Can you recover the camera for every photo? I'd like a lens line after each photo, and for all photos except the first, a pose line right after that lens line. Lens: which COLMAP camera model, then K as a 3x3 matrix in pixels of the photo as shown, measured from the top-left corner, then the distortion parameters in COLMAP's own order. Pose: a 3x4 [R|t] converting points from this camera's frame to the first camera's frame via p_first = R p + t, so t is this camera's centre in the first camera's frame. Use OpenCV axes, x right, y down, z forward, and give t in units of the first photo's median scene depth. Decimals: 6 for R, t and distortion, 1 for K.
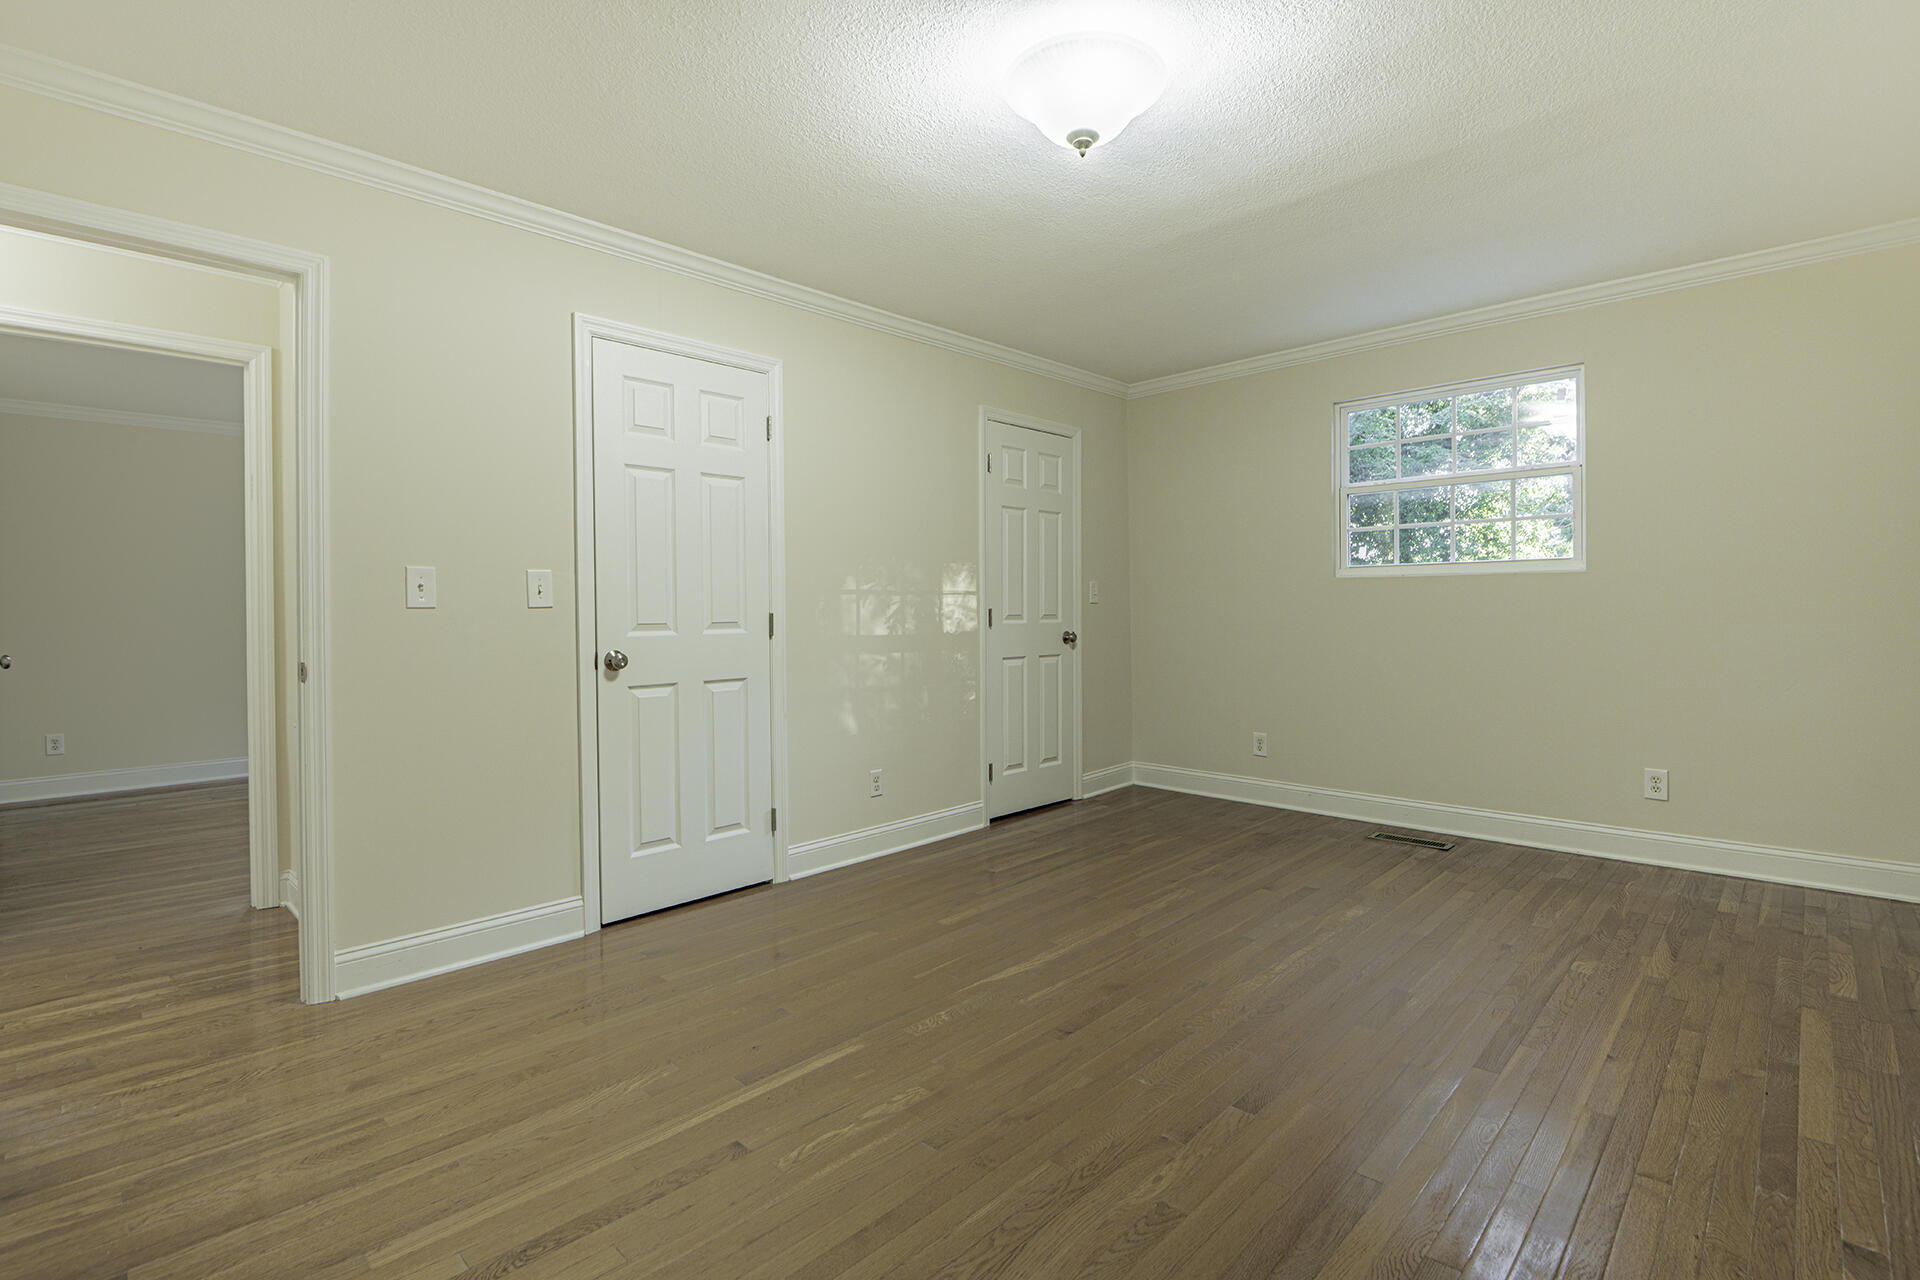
lens RADIAL K [[889.2, 0, 956.0], [0, 889.2, 615.1], [0, 0, 1]] dist [-0.002637, -0.010709]
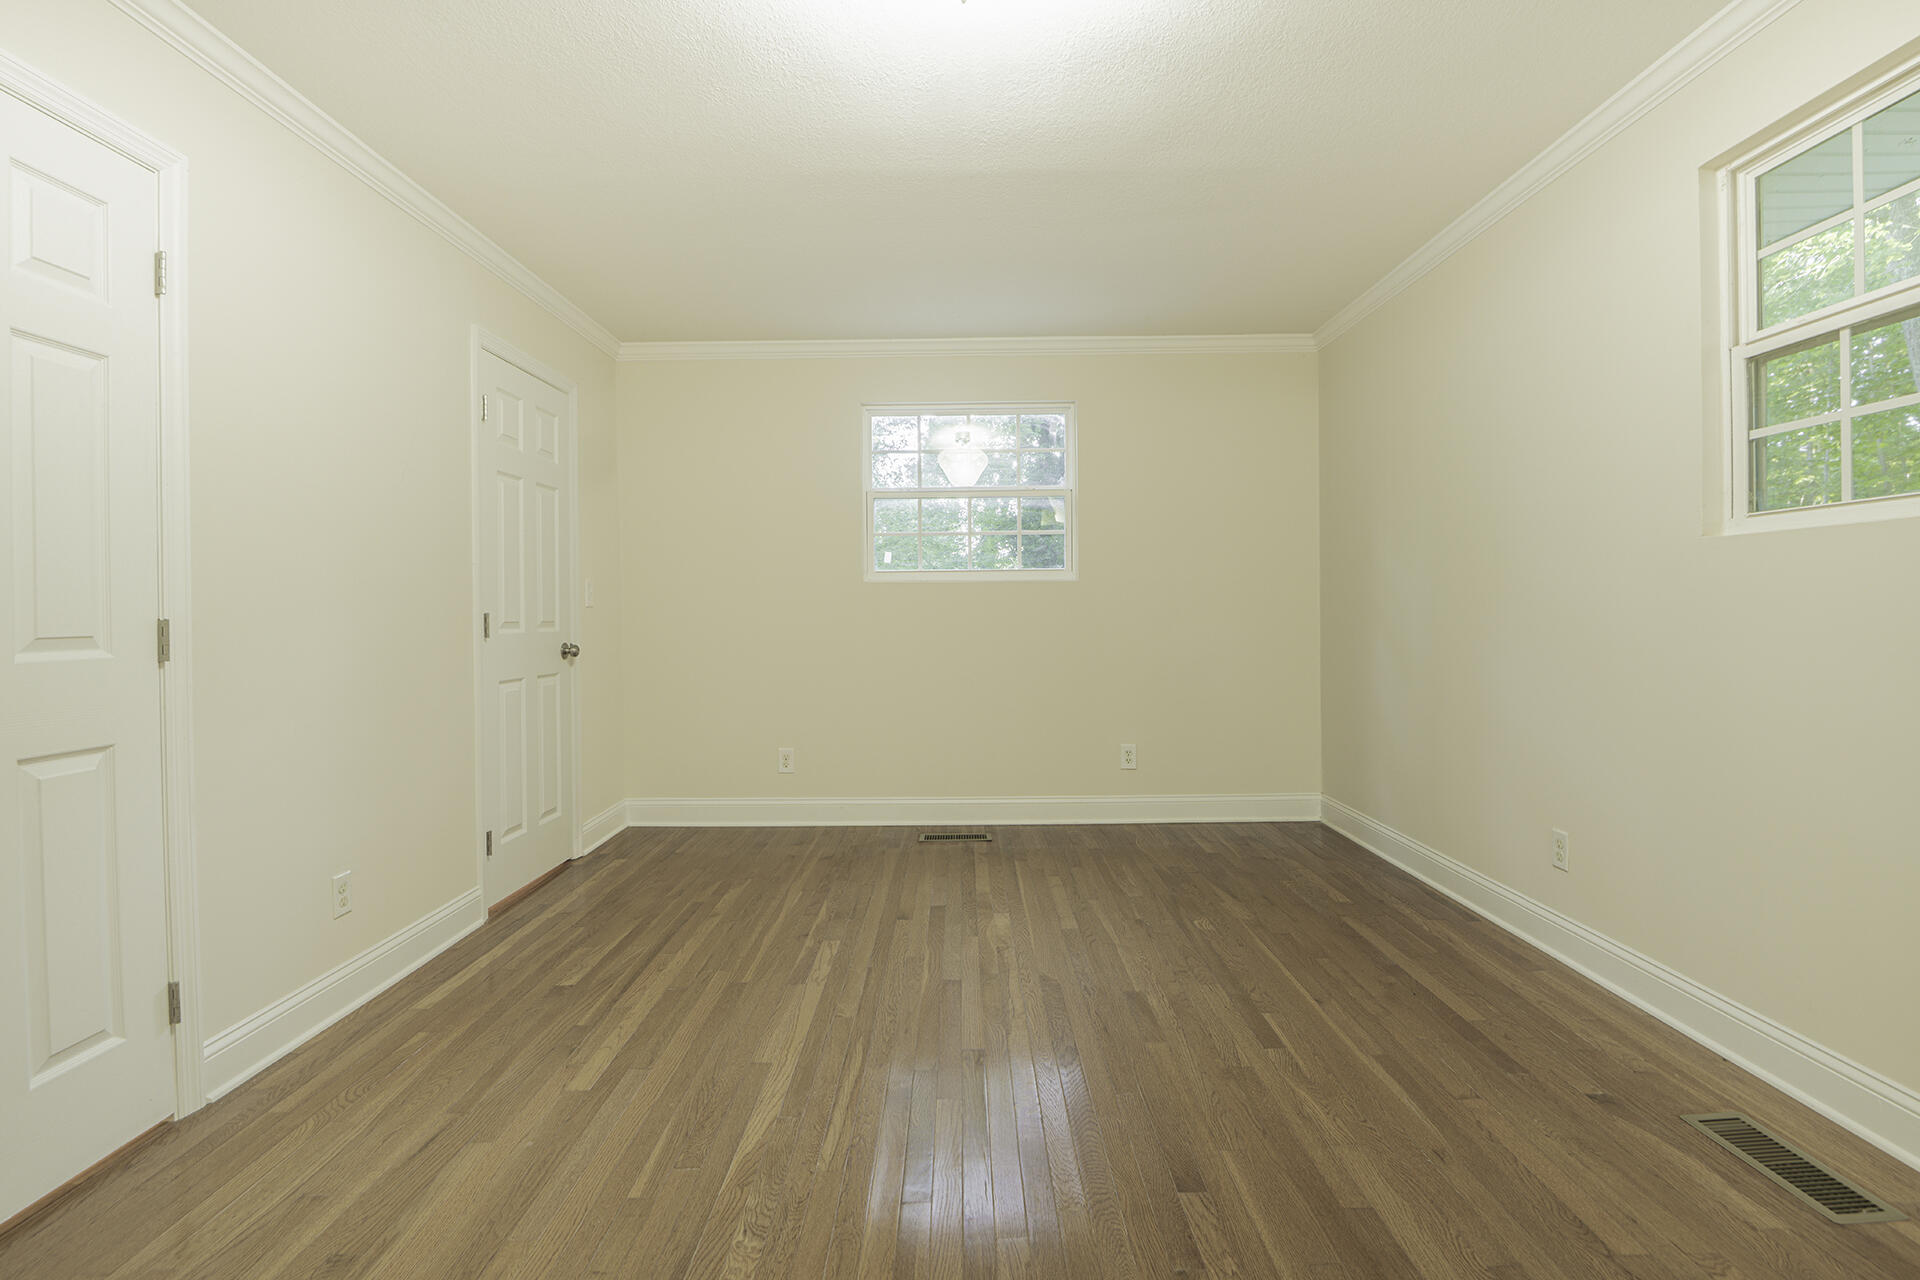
lens RADIAL K [[889.2, 0, 956.0], [0, 889.2, 615.1], [0, 0, 1]] dist [-0.002637, -0.010709]
pose [[0.718540, -0.000758, 0.695486, -0.238451], [0.007584, 0.999948, -0.006746, 0.002714], [-0.695445, 0.010122, 0.718508, 0.293731]]
